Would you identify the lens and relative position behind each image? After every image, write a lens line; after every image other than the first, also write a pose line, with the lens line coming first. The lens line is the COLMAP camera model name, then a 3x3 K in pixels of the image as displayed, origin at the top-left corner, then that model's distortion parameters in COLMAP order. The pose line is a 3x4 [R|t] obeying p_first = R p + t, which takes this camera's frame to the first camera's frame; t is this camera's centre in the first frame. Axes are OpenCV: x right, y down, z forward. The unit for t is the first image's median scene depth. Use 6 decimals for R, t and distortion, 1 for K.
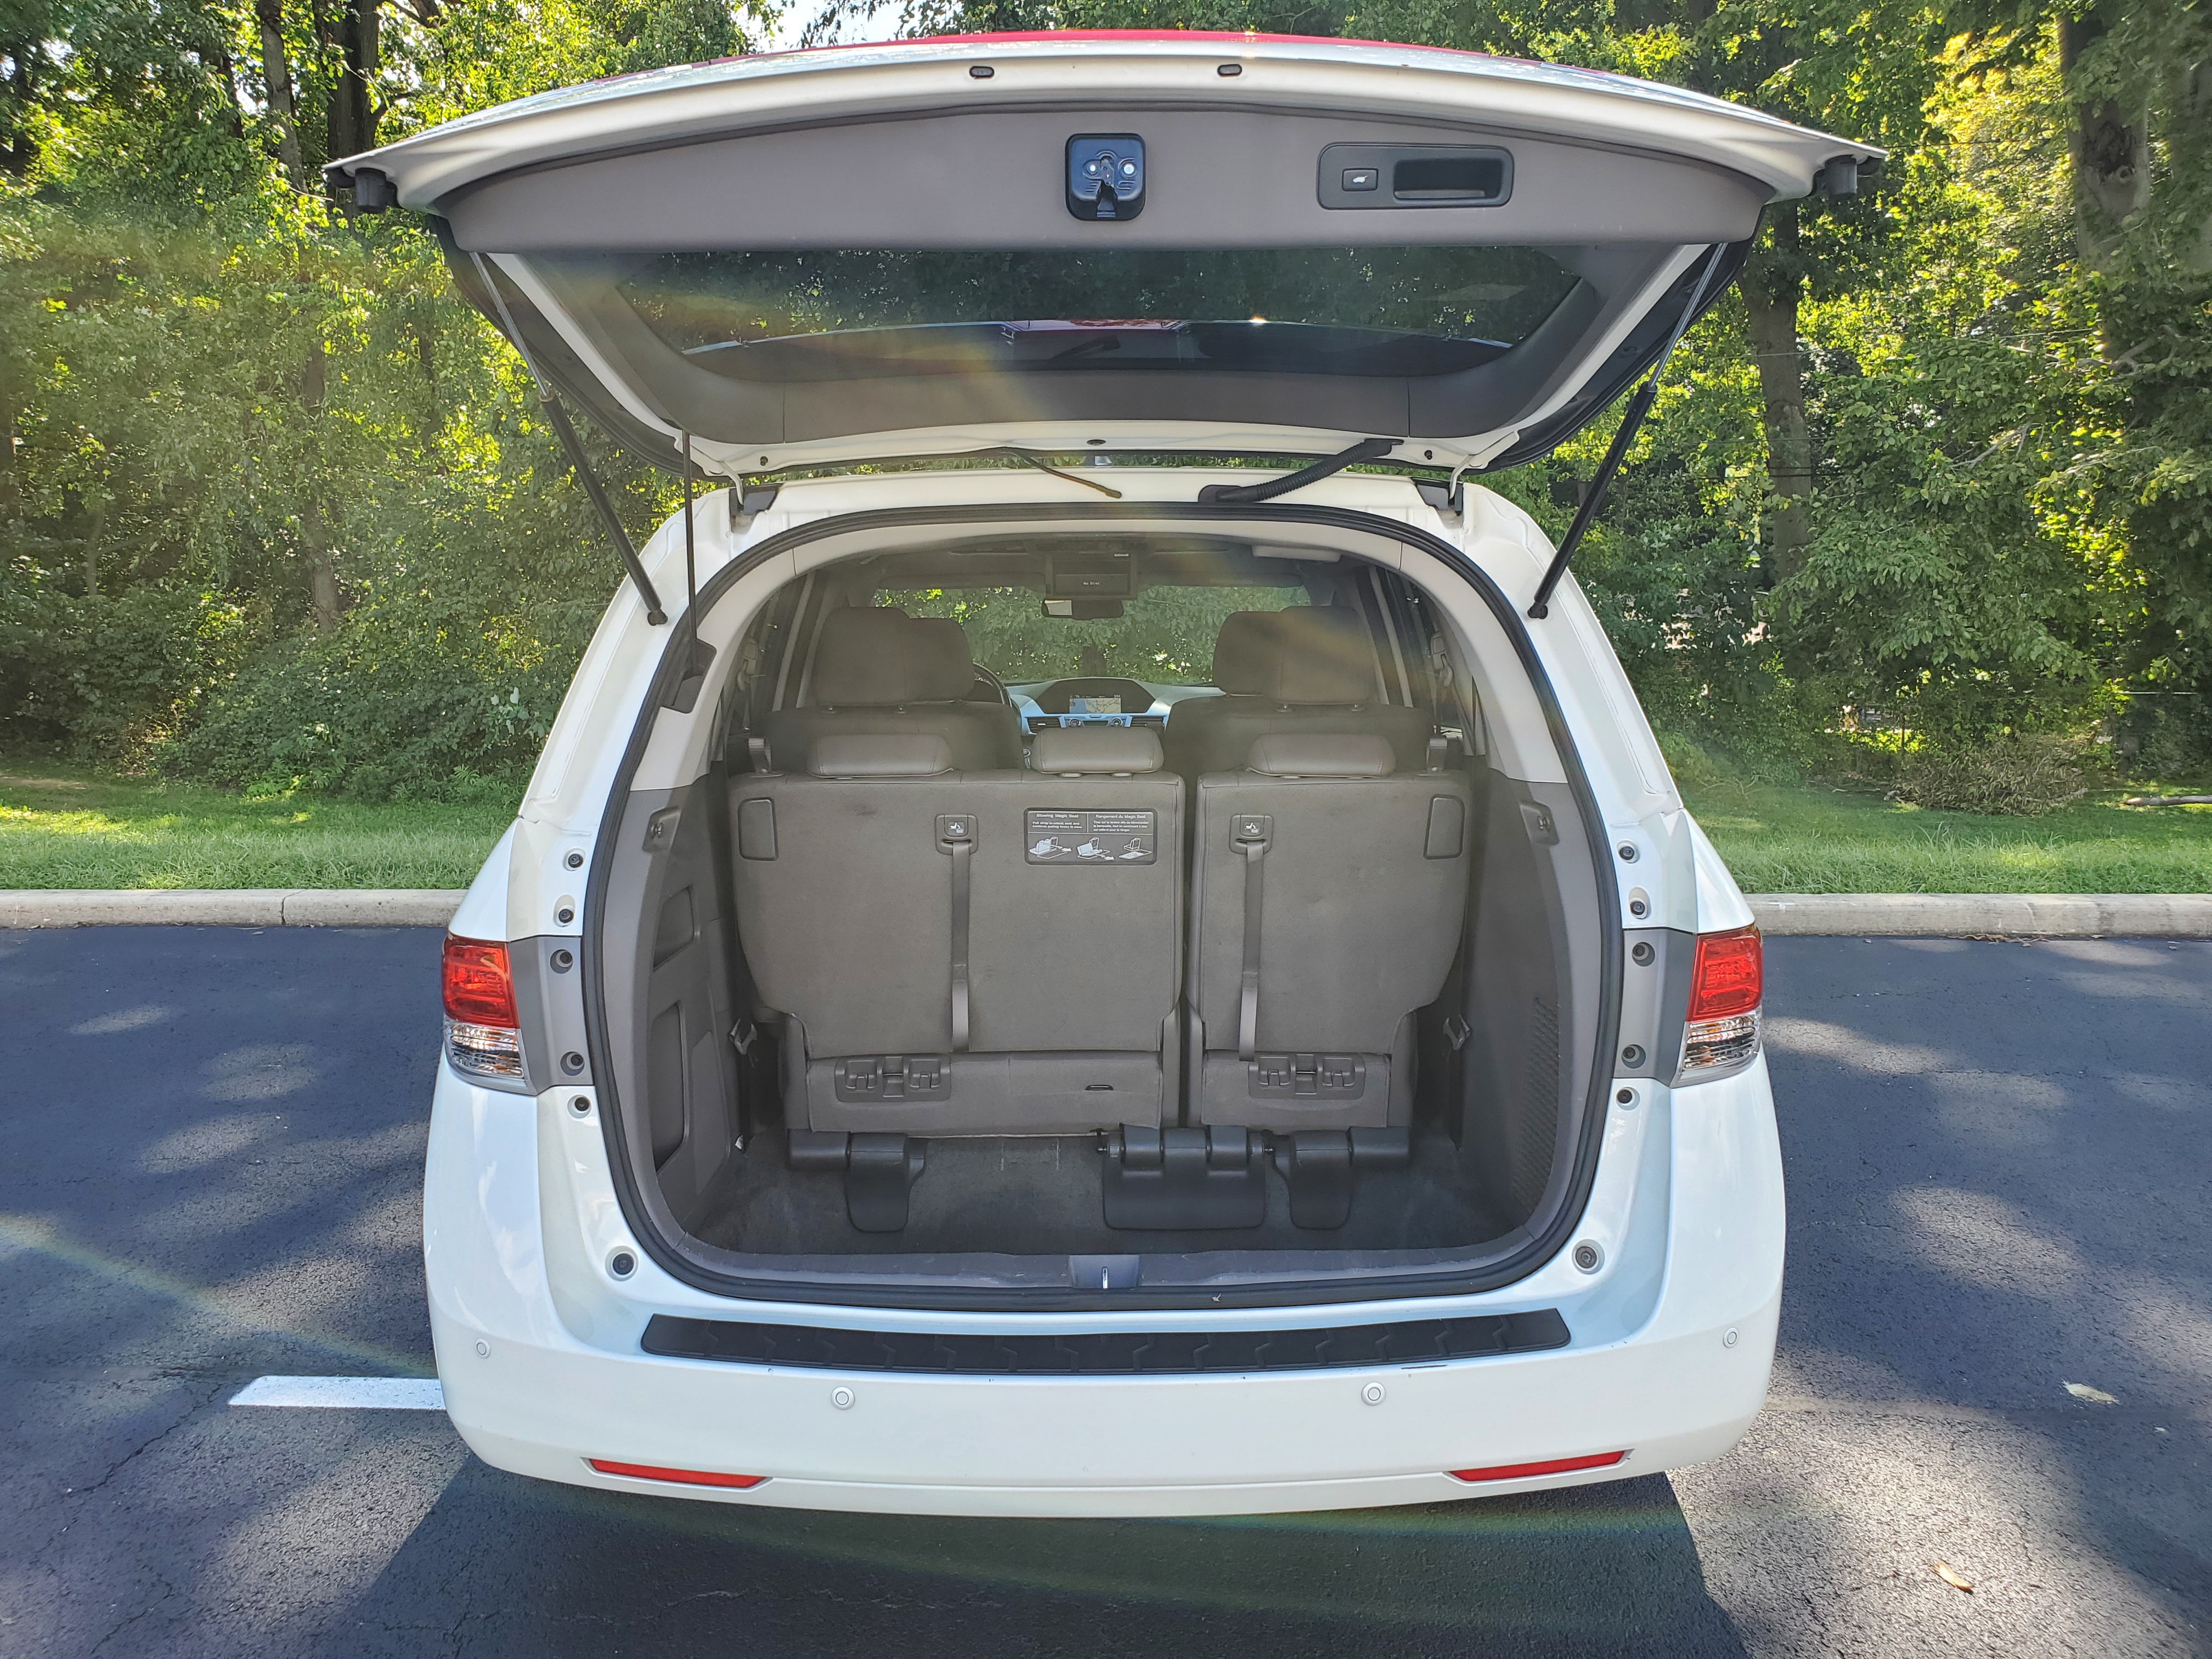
lens RADIAL K [[1708.9, 0, 1116.2], [0, 1708.9, 844.2], [0, 0, 1]] dist [0.010669, 0.006843]
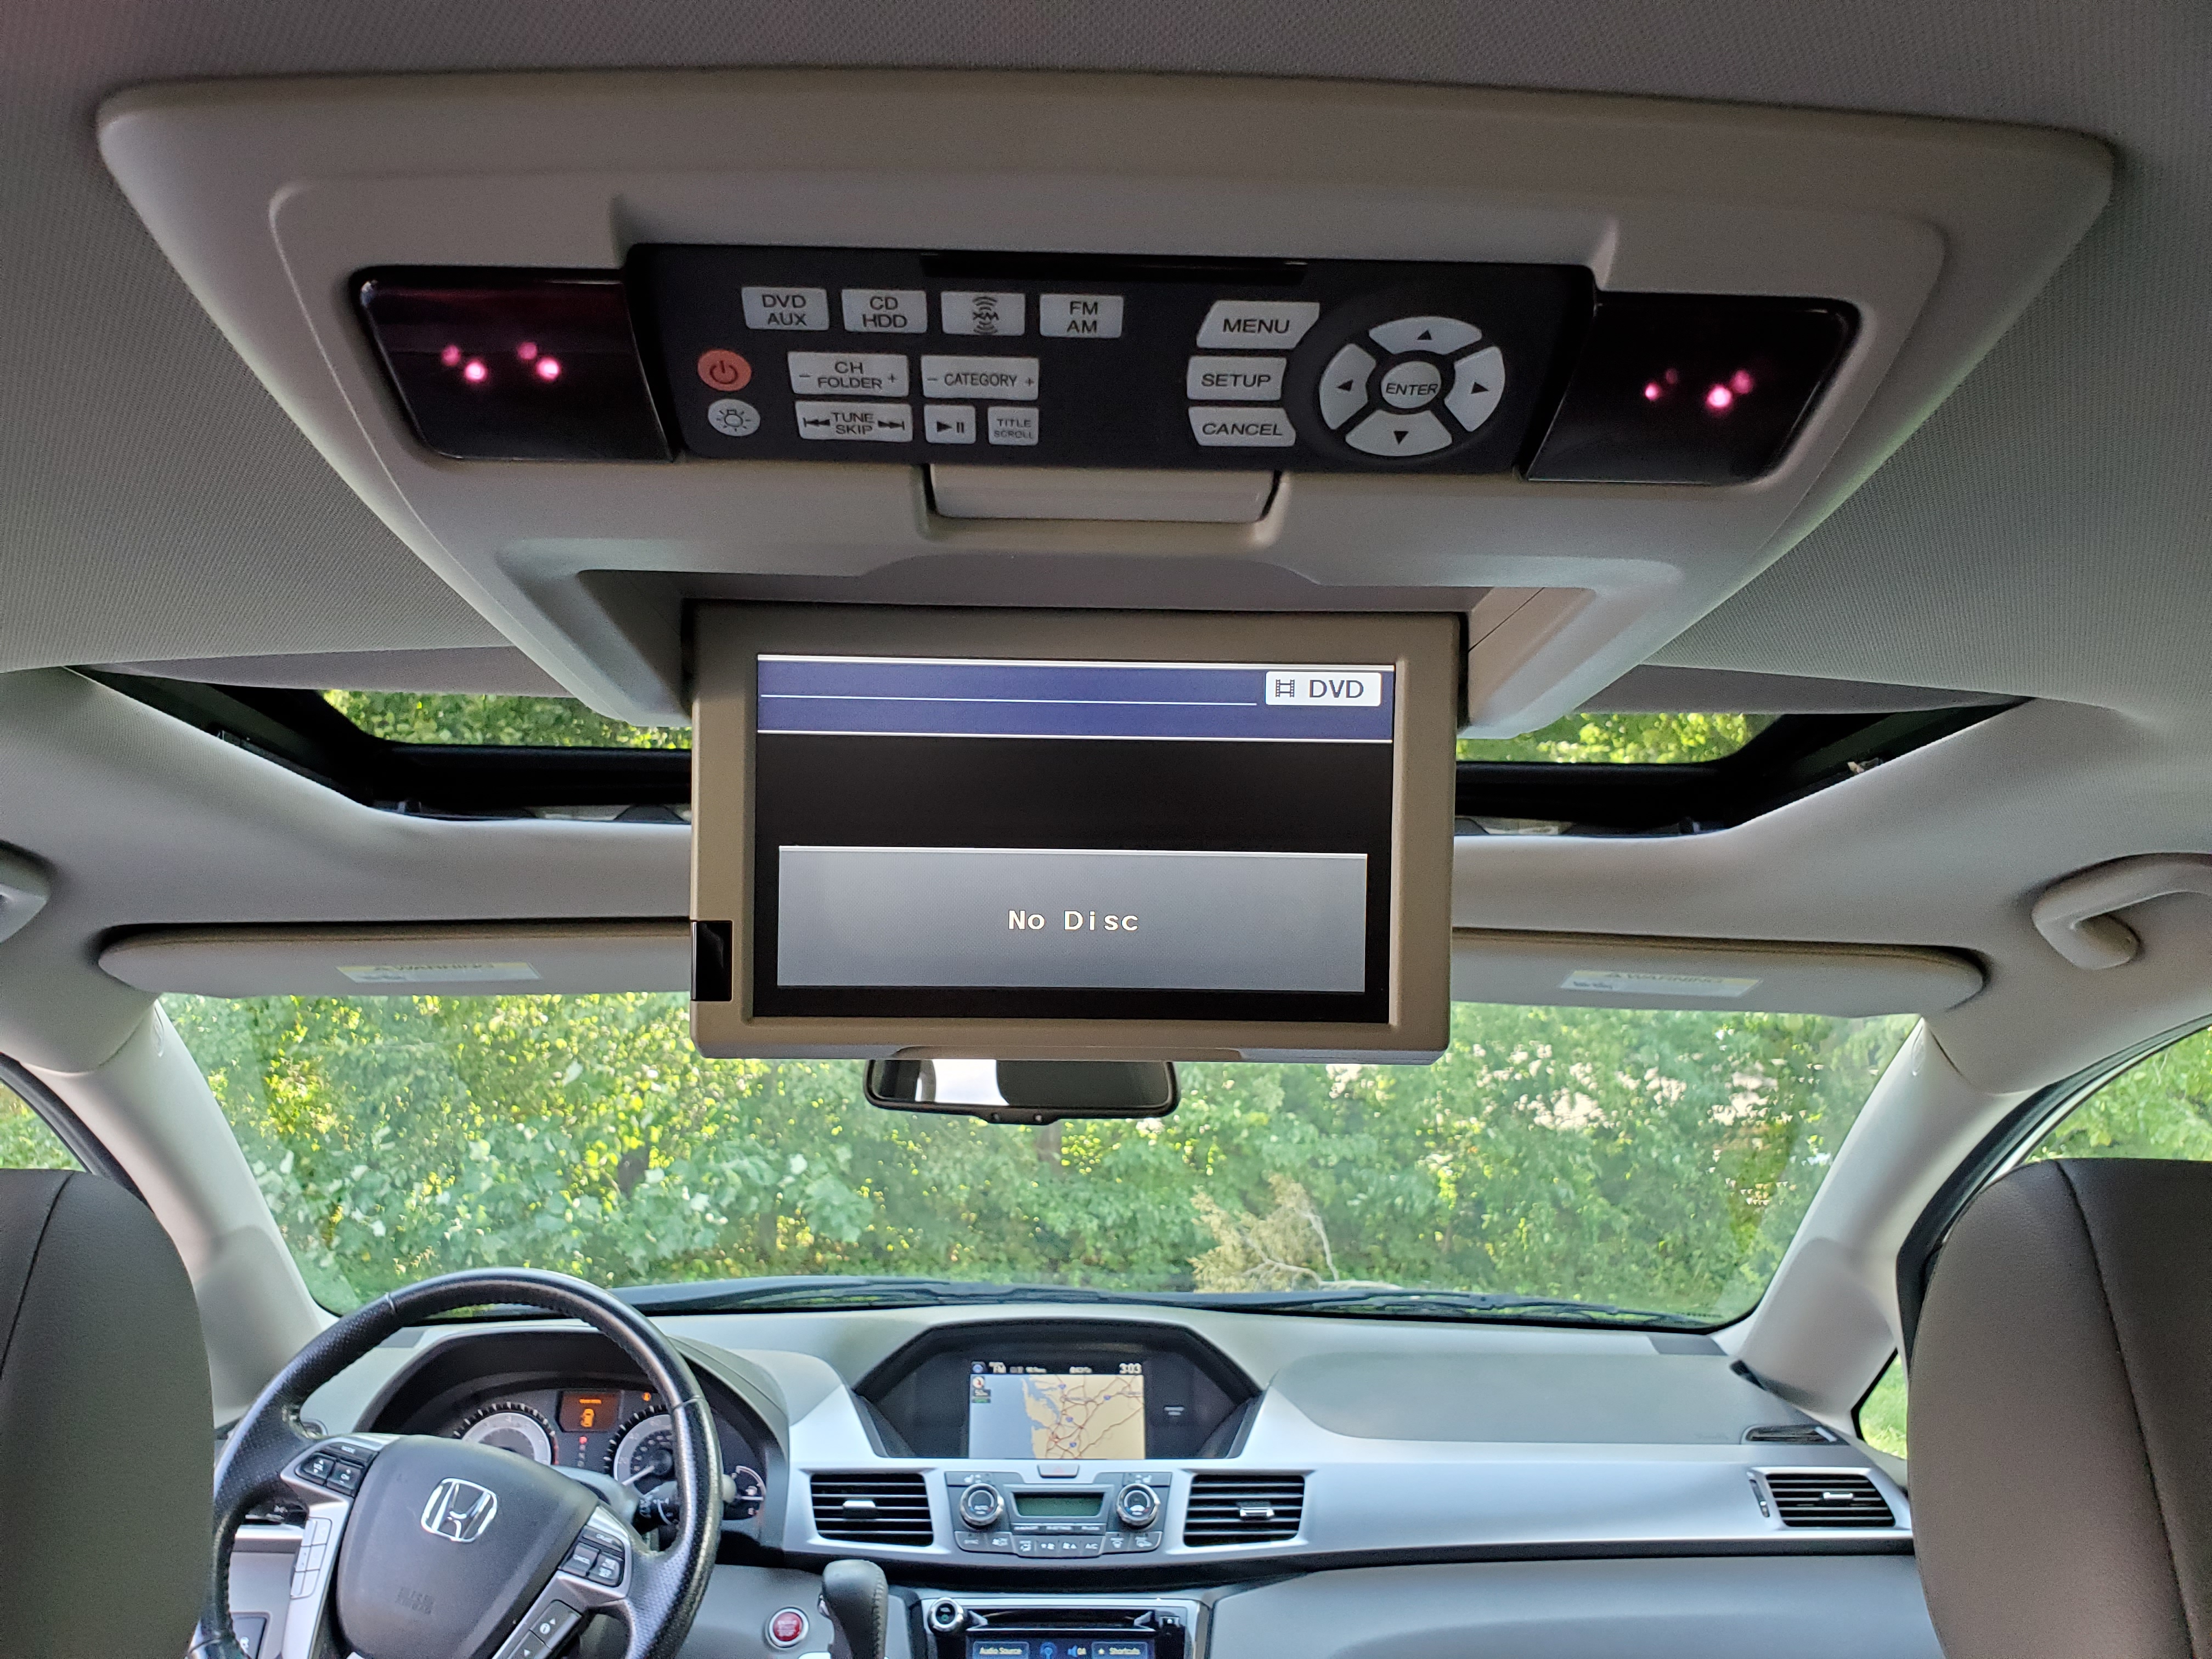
lens RADIAL K [[1763.9, 0, 1106.0], [0, 1763.9, 829.5], [0, 0, 1]] dist [0.008574, 0.001323]
pose [[0.999591, 0.020711, 0.019695, -0.023707], [-0.014784, 0.964438, -0.263897, -0.197528], [-0.024460, 0.263498, 0.964350, 1.371519]]
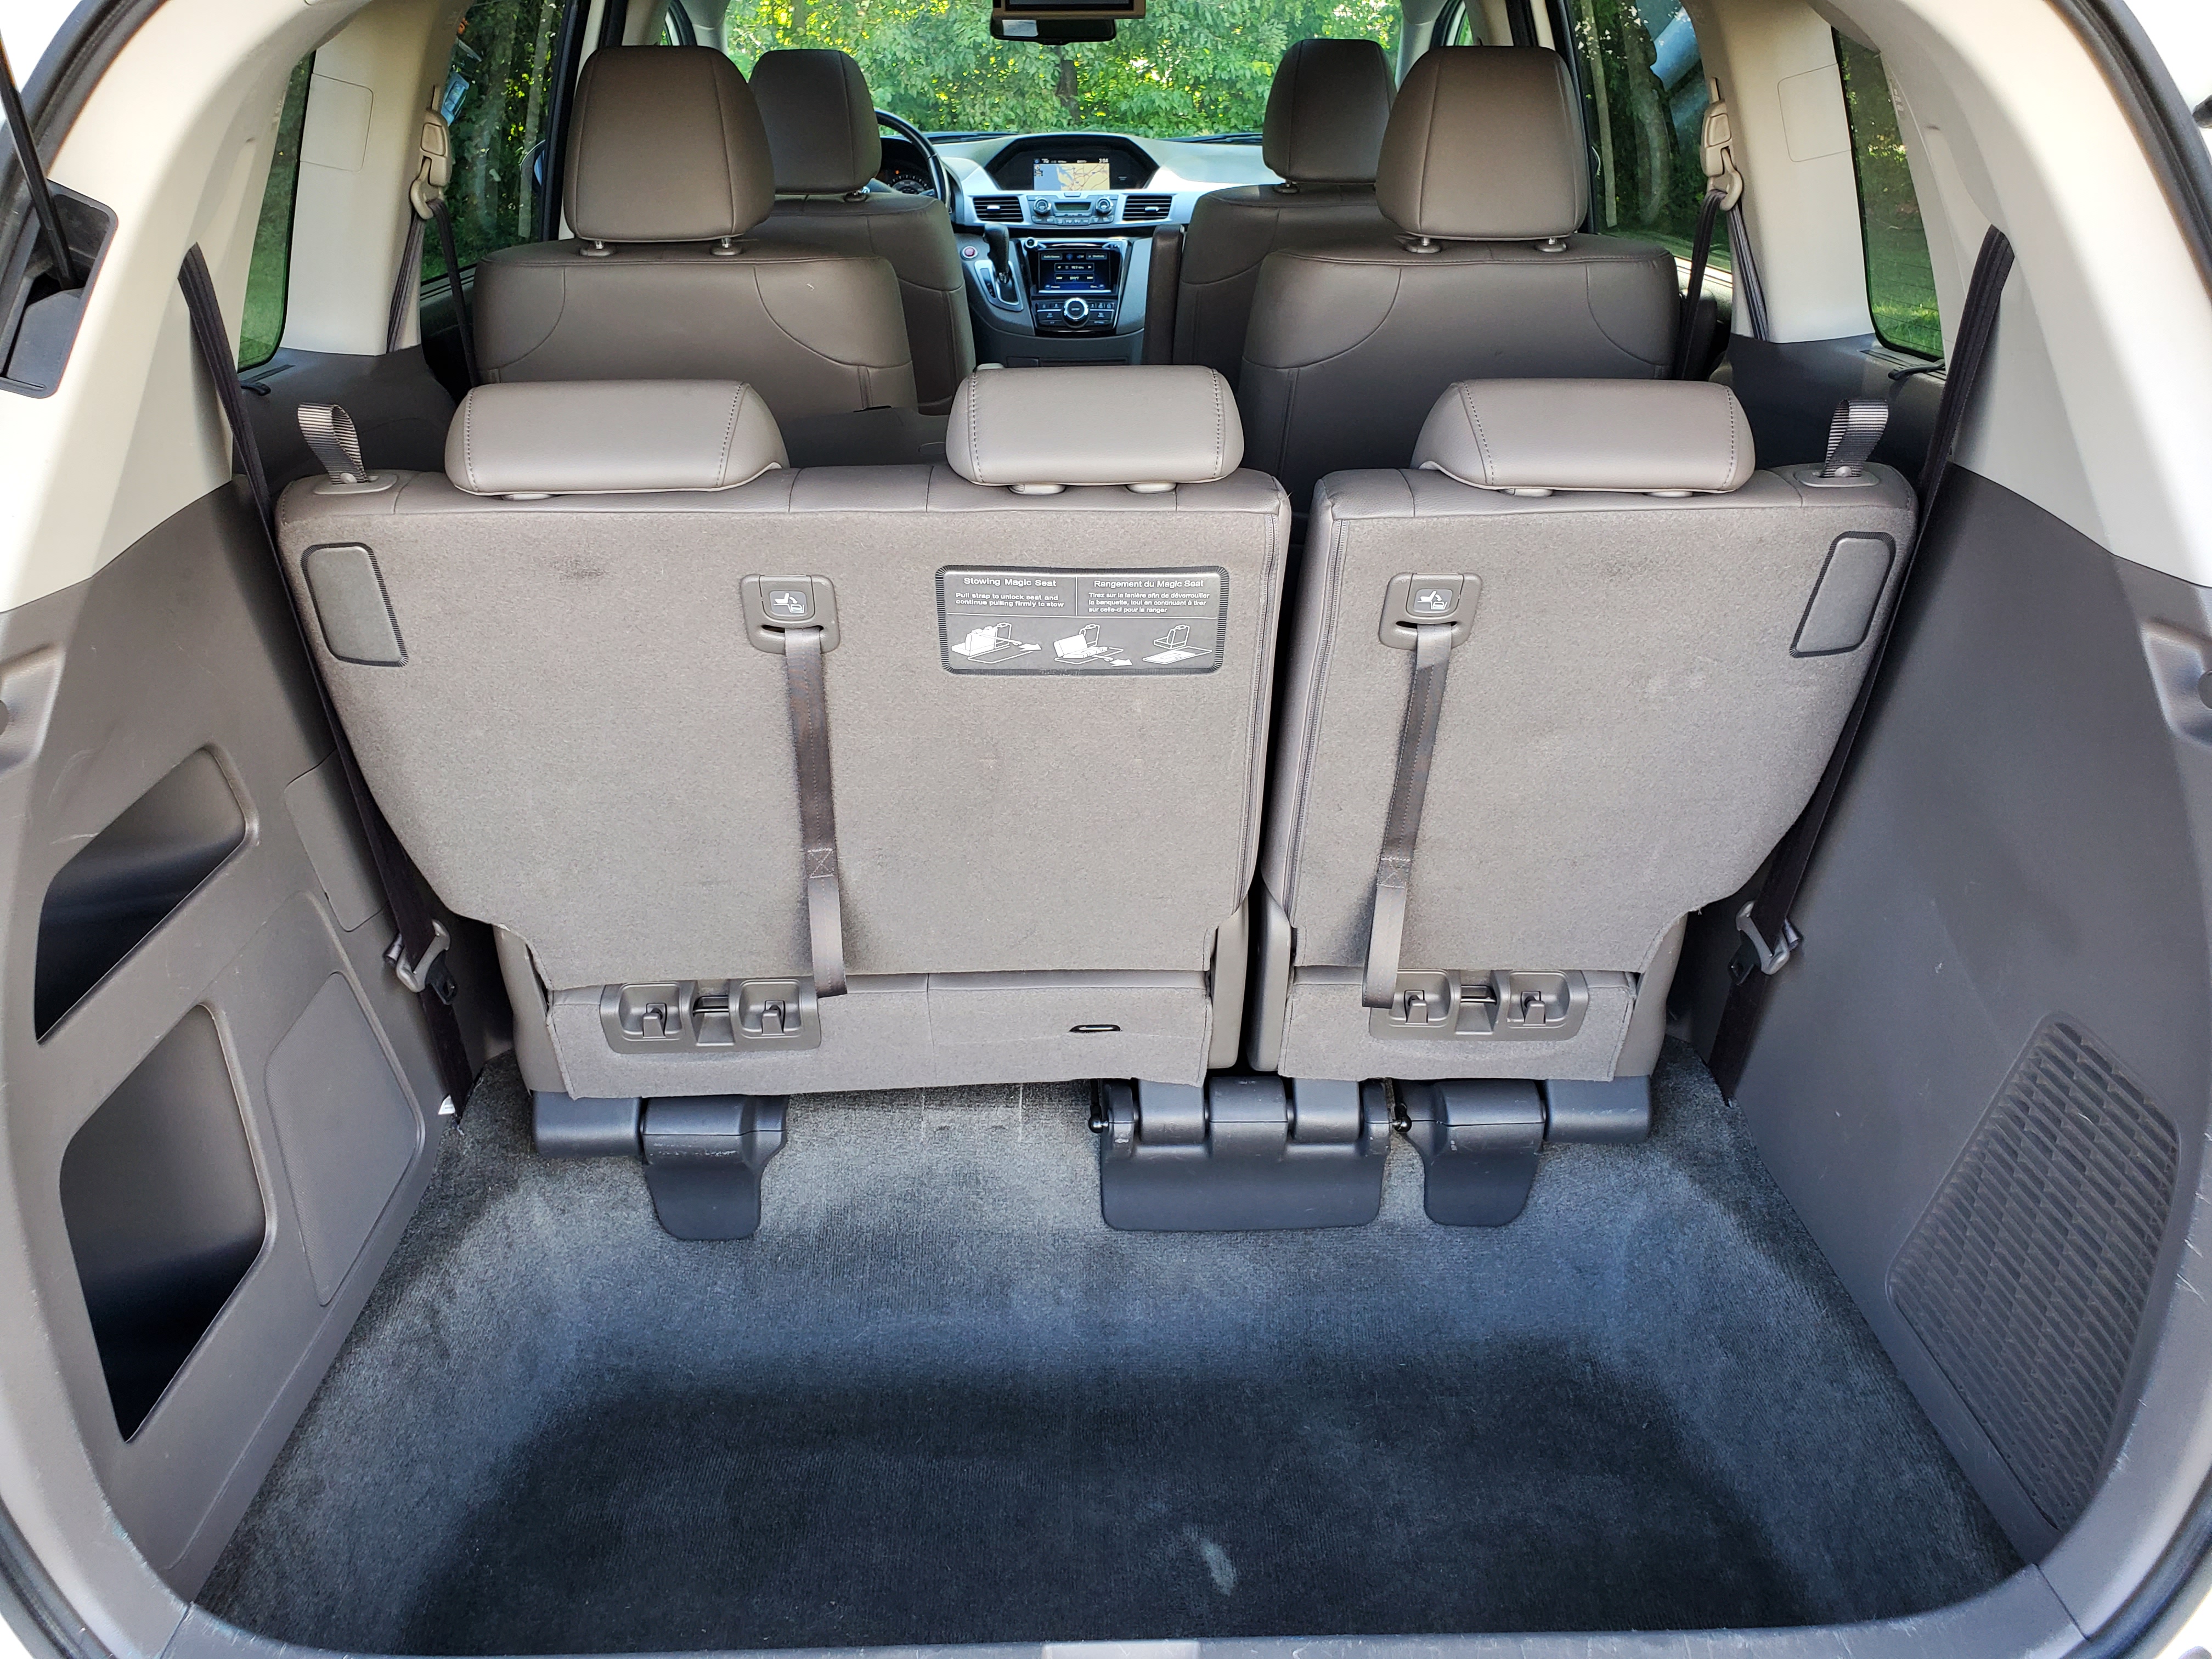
lens RADIAL K [[1763.9, 0, 1106.0], [0, 1763.9, 829.5], [0, 0, 1]] dist [0.008574, 0.001323]
pose [[0.999939, -0.000559, 0.011037, -0.012570], [-0.002742, 0.954938, 0.296792, -0.082677], [-0.010706, -0.296804, 0.954878, 0.478670]]
